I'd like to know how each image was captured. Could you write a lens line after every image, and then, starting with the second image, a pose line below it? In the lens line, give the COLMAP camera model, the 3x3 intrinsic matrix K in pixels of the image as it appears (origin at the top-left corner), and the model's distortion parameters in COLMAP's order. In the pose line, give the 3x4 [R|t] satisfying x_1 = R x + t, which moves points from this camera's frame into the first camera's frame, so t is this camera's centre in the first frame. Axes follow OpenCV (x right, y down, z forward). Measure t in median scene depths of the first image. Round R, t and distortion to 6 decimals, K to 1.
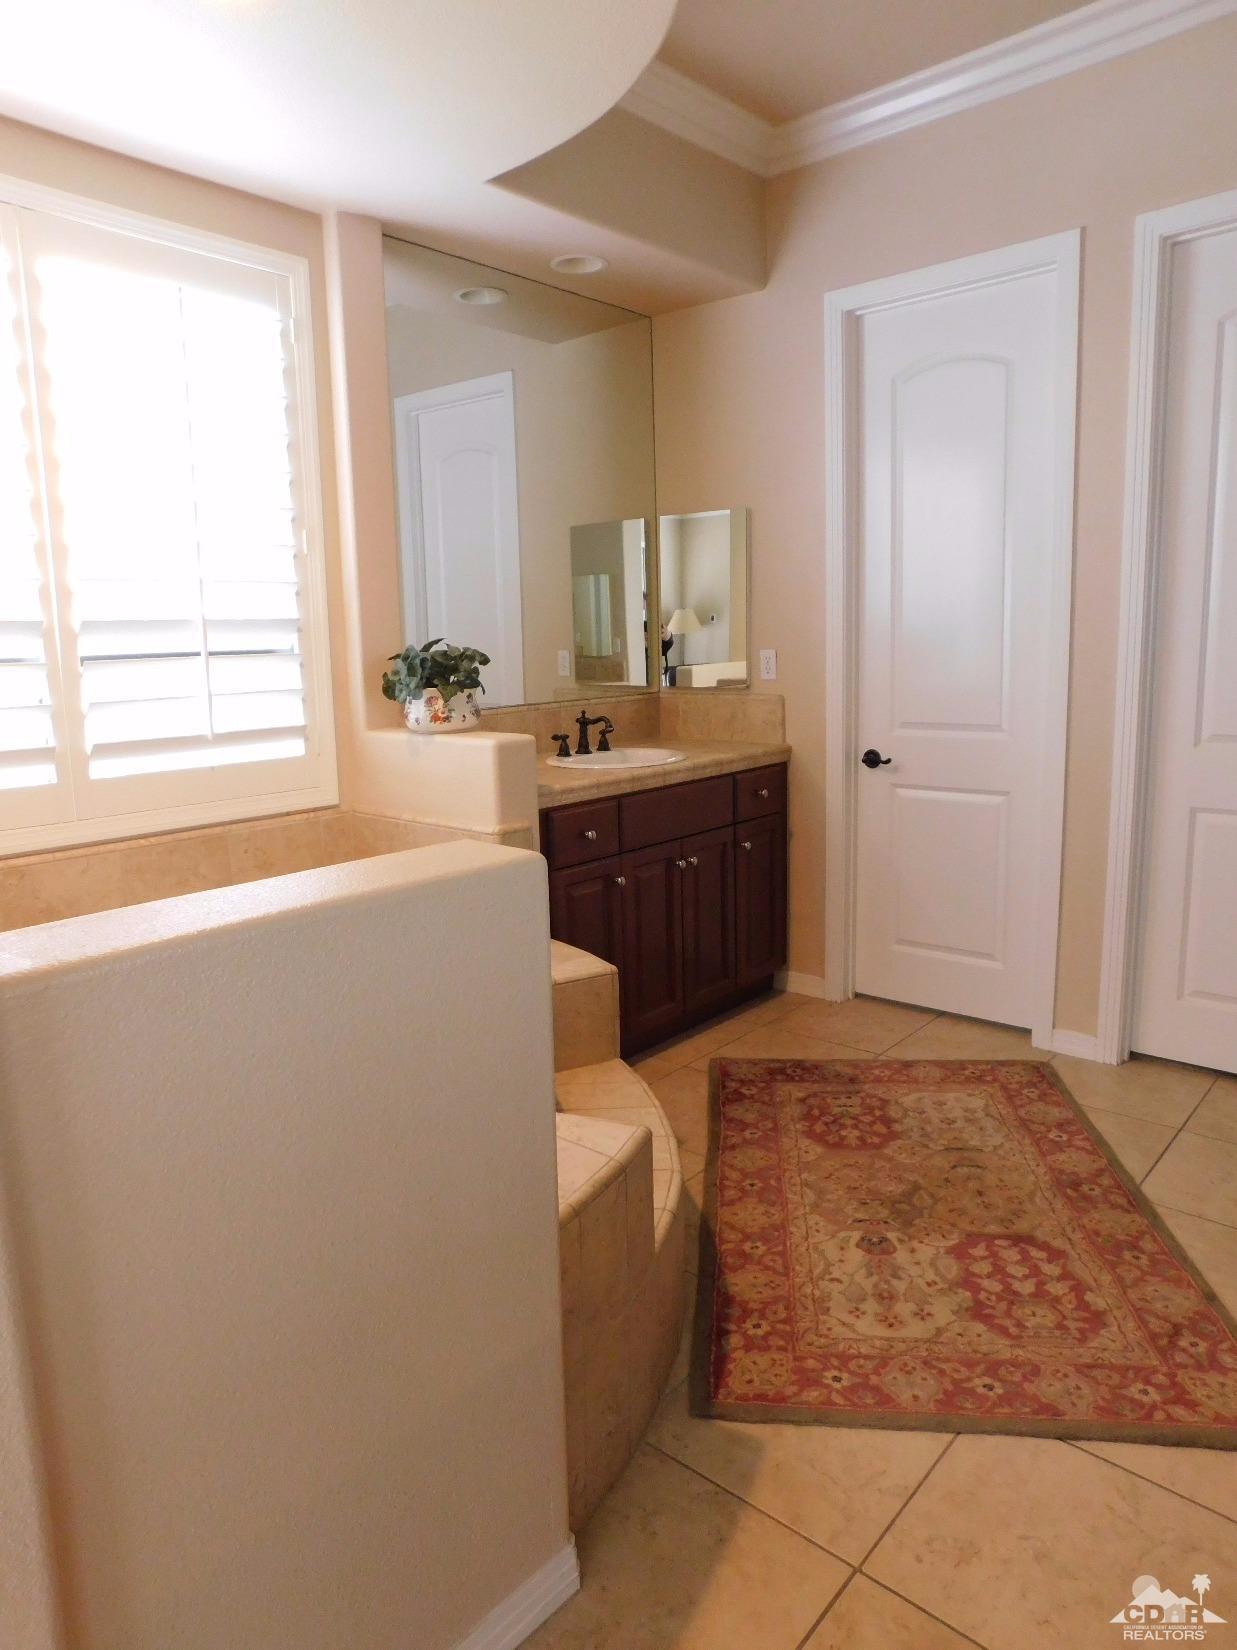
lens RADIAL K [[1093.9, 0, 622.8], [0, 1093.9, 826.8], [0, 0, 1]] dist [-0.058280, 0.040283]
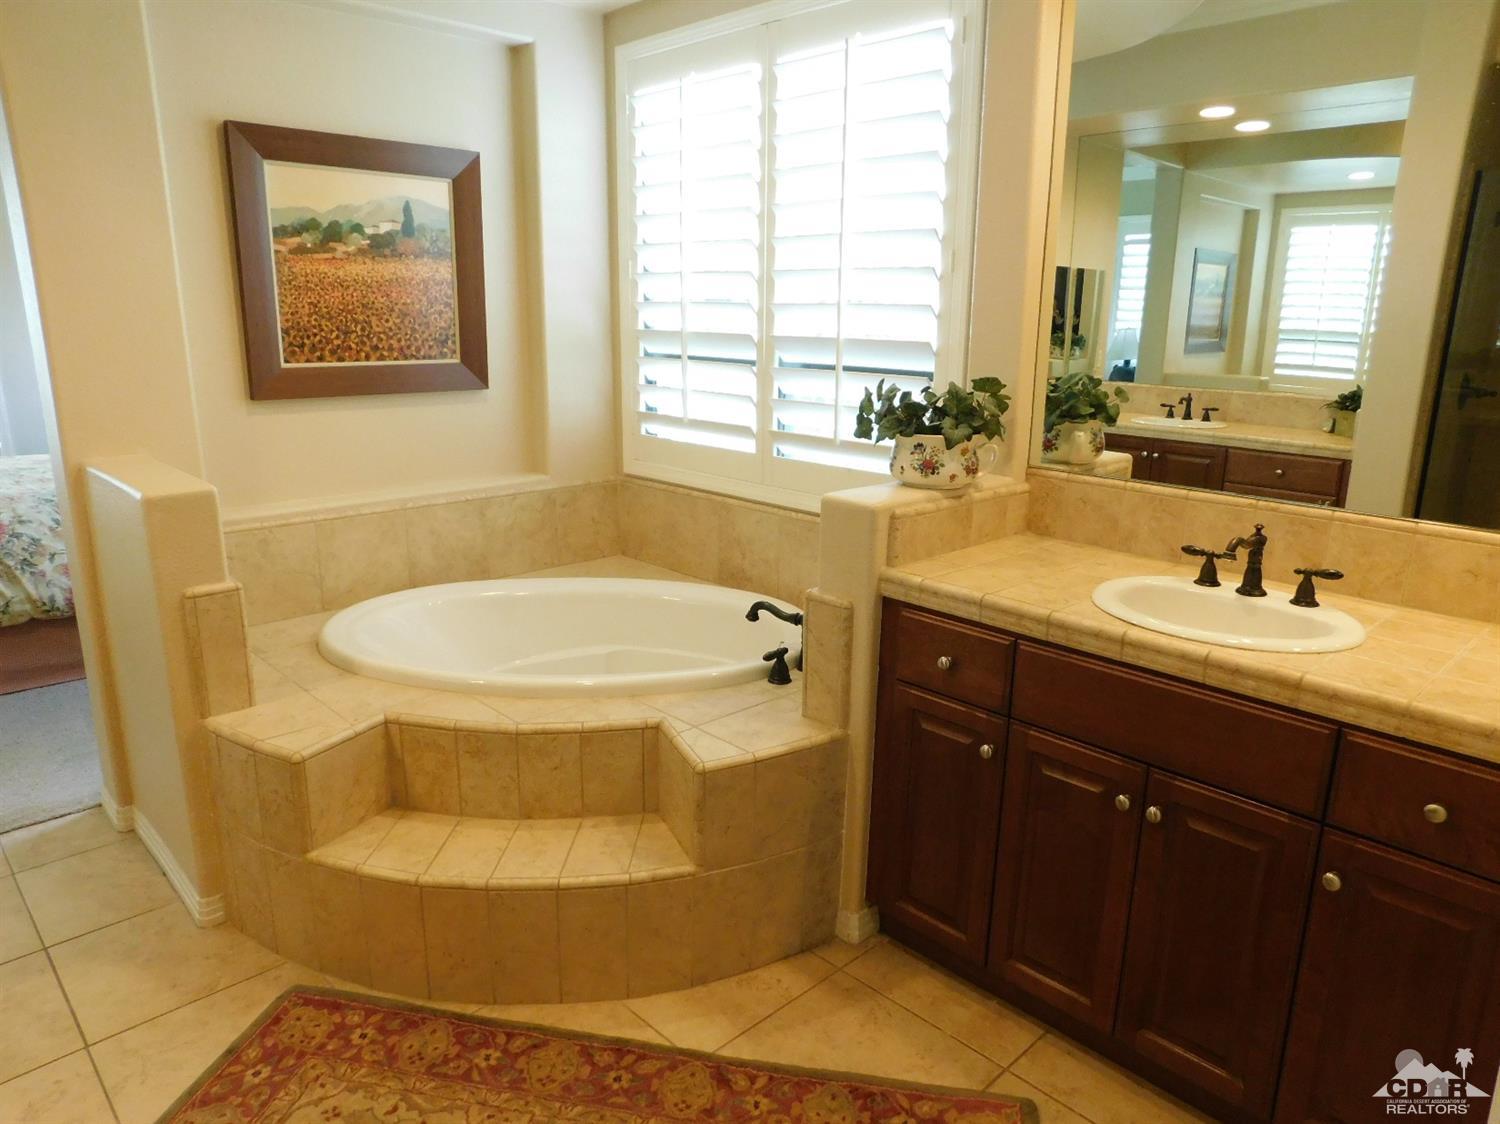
lens RADIAL K [[994.4, 0, 755.0], [0, 994.4, 560.4], [0, 0, 1]] dist [-0.058280, 0.040283]
pose [[-0.091014, 0.257879, -0.961881, 0.745992], [-0.196146, 0.942327, 0.271196, -0.261574], [0.976342, 0.213352, -0.035183, 1.096782]]
